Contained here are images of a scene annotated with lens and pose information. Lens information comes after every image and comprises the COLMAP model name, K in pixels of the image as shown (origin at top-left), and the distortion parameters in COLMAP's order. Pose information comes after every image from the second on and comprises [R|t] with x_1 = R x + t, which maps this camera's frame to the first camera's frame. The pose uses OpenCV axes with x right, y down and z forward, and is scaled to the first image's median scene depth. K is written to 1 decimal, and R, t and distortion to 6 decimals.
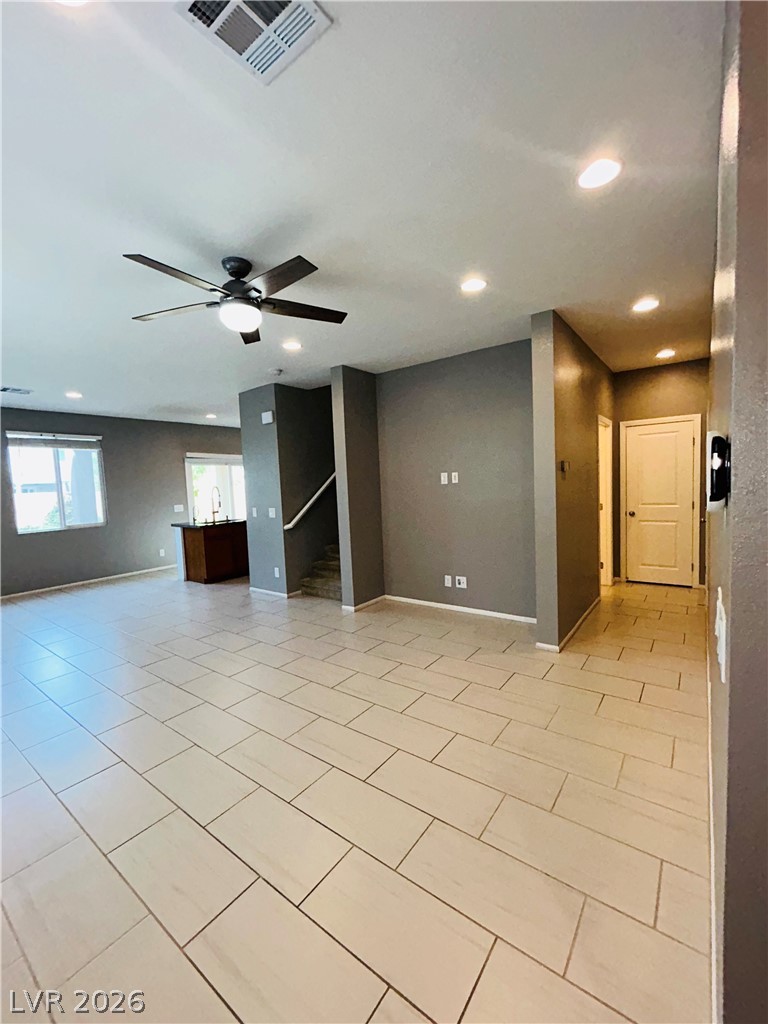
lens RADIAL K [[426.6, 0, 385.8], [0, 426.6, 511.7], [0, 0, 1]] dist [-0.001674, 0.000592]
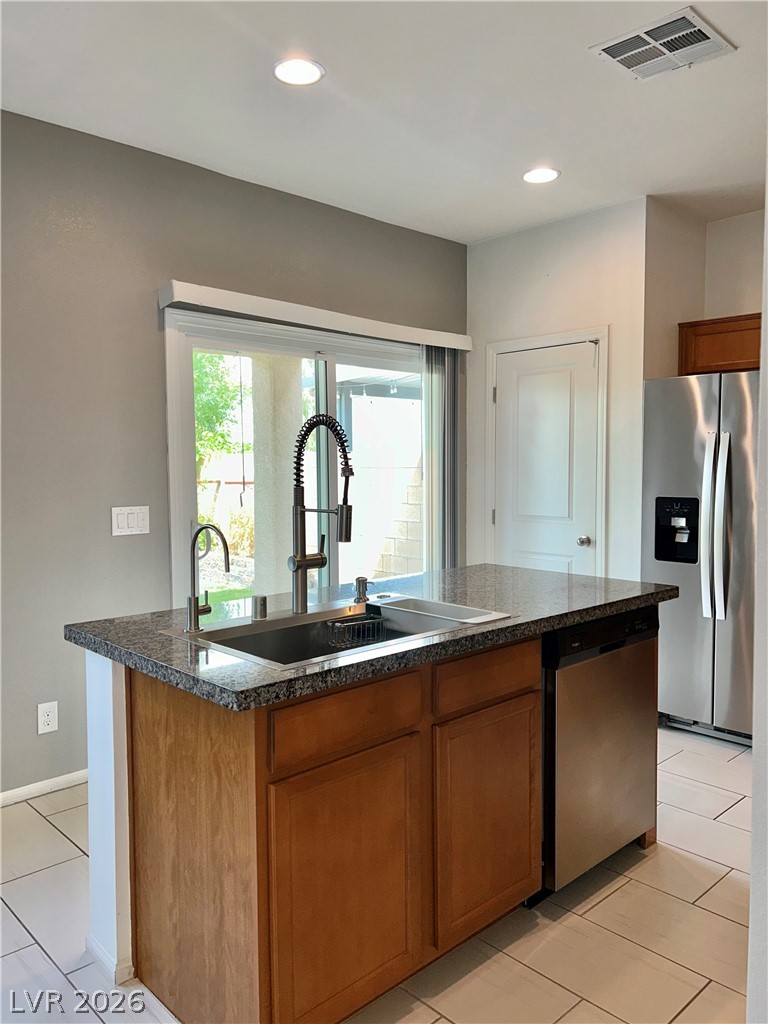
lens RADIAL K [[768.5, 0, 388.1], [0, 768.5, 509.5], [0, 0, 1]] dist [0.044969, -0.052361]
pose [[0.985521, 0.043022, -0.164002, -0.411188], [-0.044118, 0.999022, -0.003045, -0.027864], [0.163711, 0.010236, 0.986455, 0.896159]]
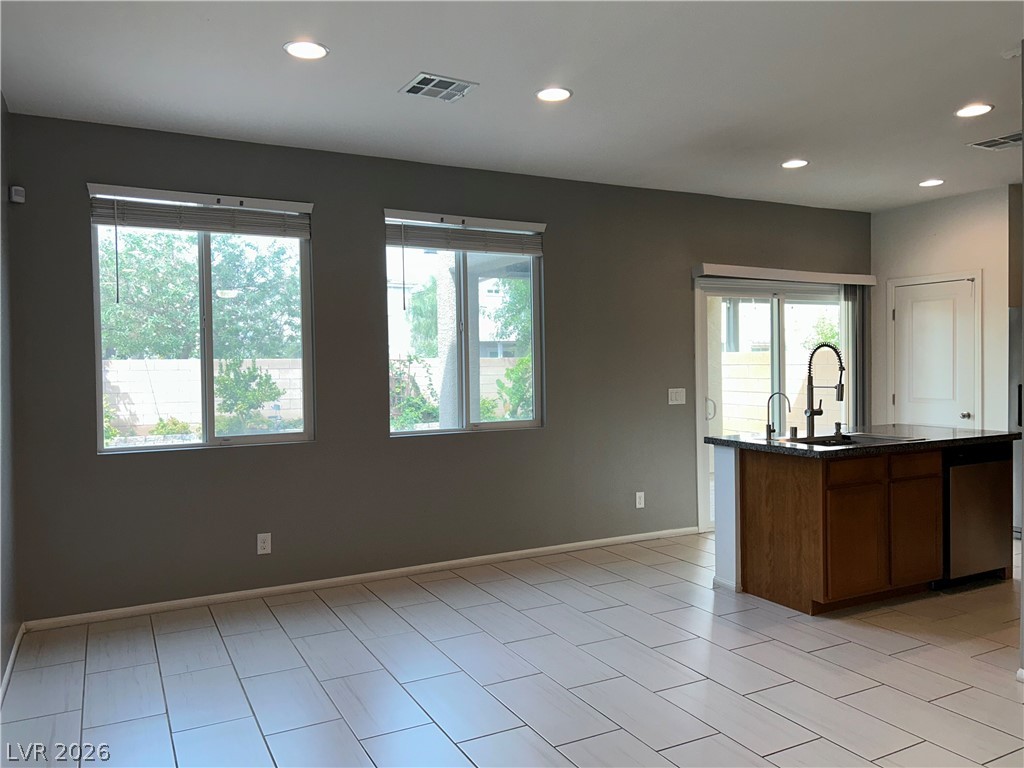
lens RADIAL K [[768.5, 0, 500.7], [0, 768.5, 374.4], [0, 0, 1]] dist [0.044969, -0.052361]
pose [[0.897203, 0.034987, -0.440231, -0.456080], [-0.053336, 0.998144, -0.029374, 0.003143], [0.438387, 0.049835, 0.897404, 0.360539]]
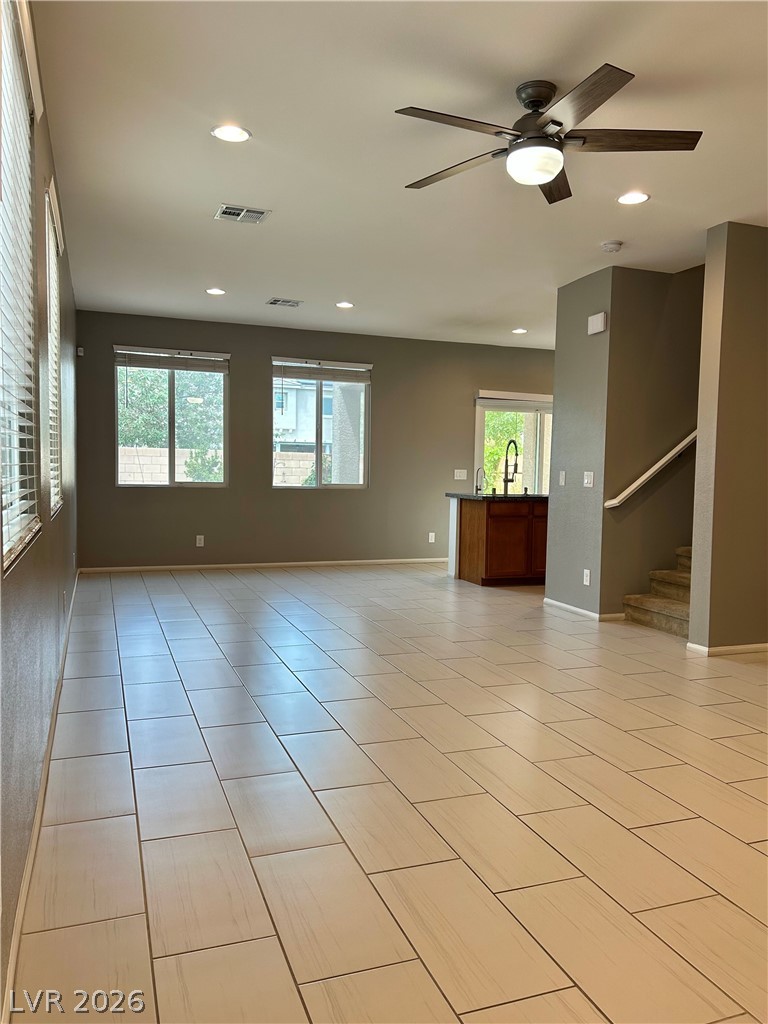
lens RADIAL K [[768.5, 0, 382.7], [0, 768.5, 519.5], [0, 0, 1]] dist [0.044969, -0.052361]
pose [[0.837010, 0.093052, -0.539218, 0.091939], [-0.091143, 0.995377, 0.030293, 0.054258], [0.539544, 0.023790, 0.841621, -0.097541]]
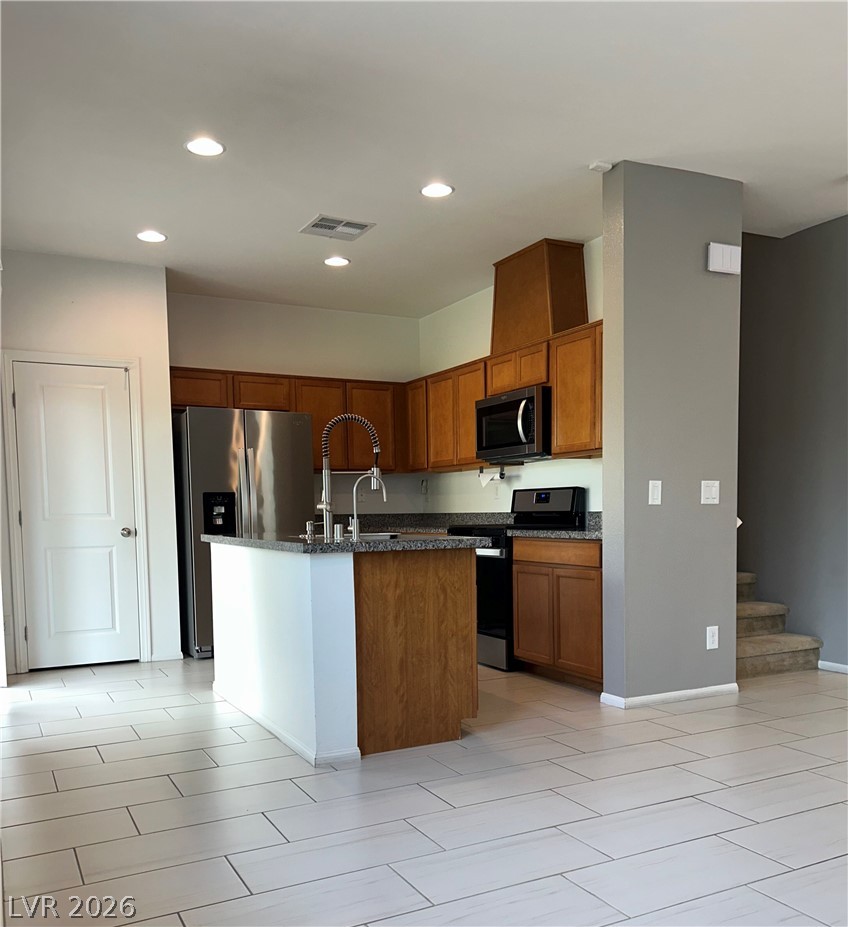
lens RADIAL K [[851.3, 0, 428.9], [0, 851.3, 576.2], [0, 0, 1]] dist [0.040279, 0.000000]
pose [[0.430661, -0.037242, 0.901745, -1.149539], [0.059373, 0.998153, 0.012868, 0.057273], [-0.900559, 0.047998, 0.432076, 0.905474]]
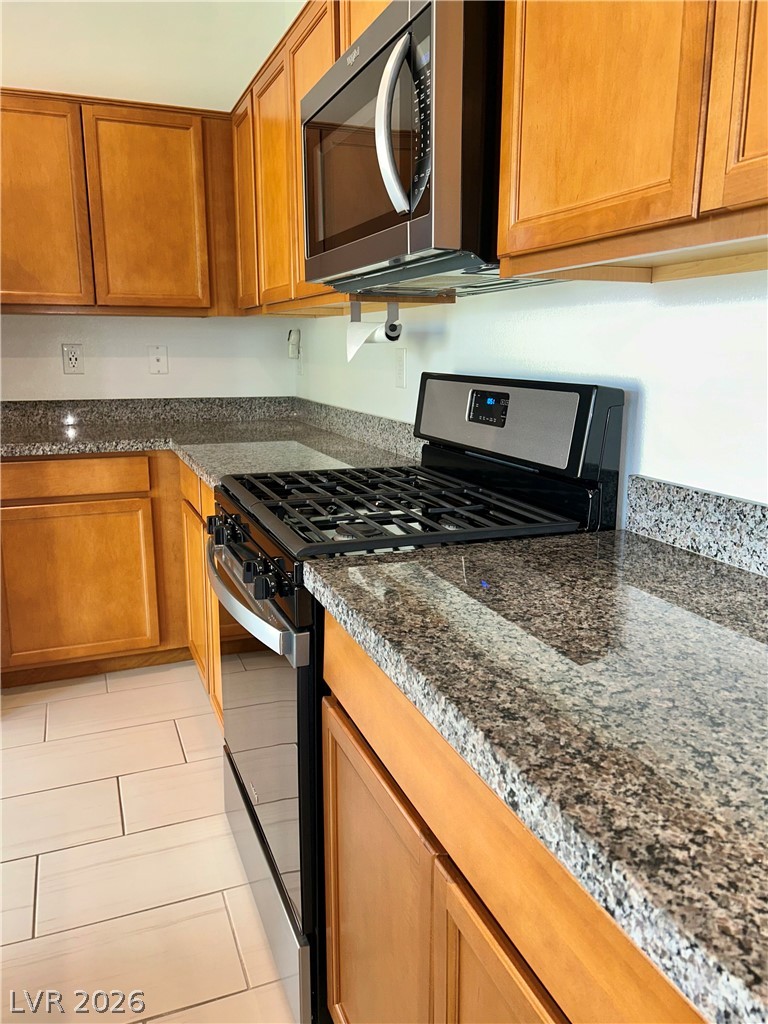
lens RADIAL K [[768.5, 0, 410.3], [0, 768.5, 495.8], [0, 0, 1]] dist [0.044969, -0.052361]
pose [[0.491576, -0.124783, 0.861848, -0.403112], [0.033935, 0.991674, 0.124225, -0.023602], [-0.870173, -0.031819, 0.491718, 1.108541]]
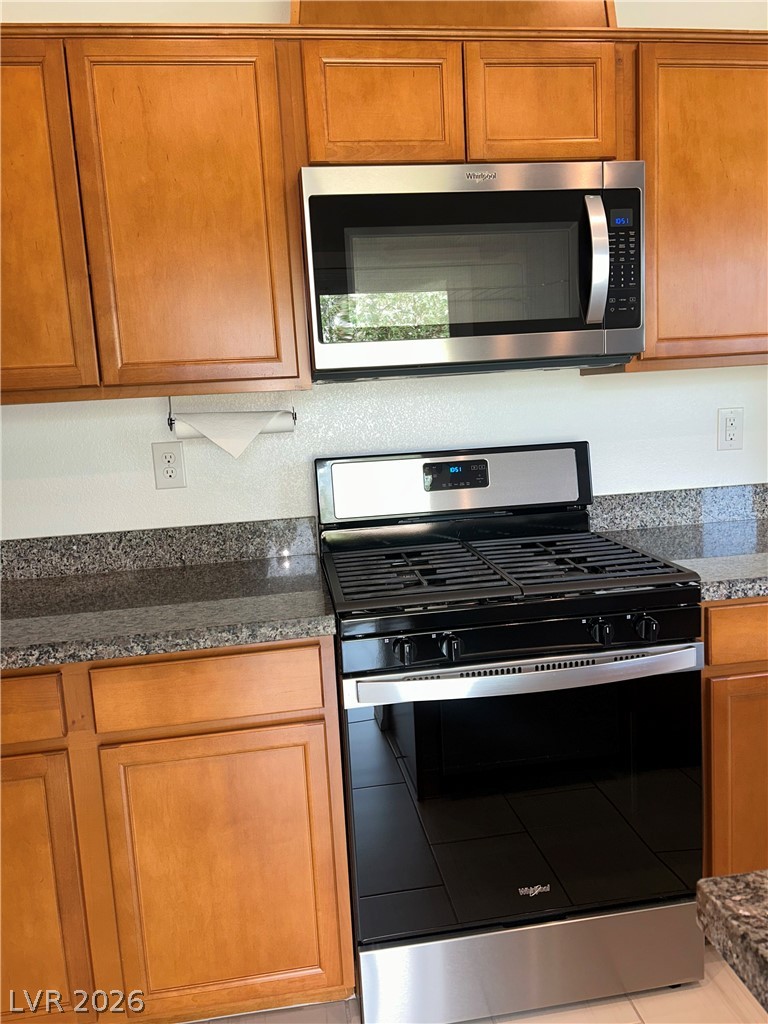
lens RADIAL K [[768.5, 0, 384.9], [0, 768.5, 511.7], [0, 0, 1]] dist [0.044969, -0.052361]
pose [[-0.711327, -0.023479, 0.702469, -0.349673], [0.130052, 0.977787, 0.164372, -0.068119], [-0.690725, 0.208280, -0.692473, 1.526195]]
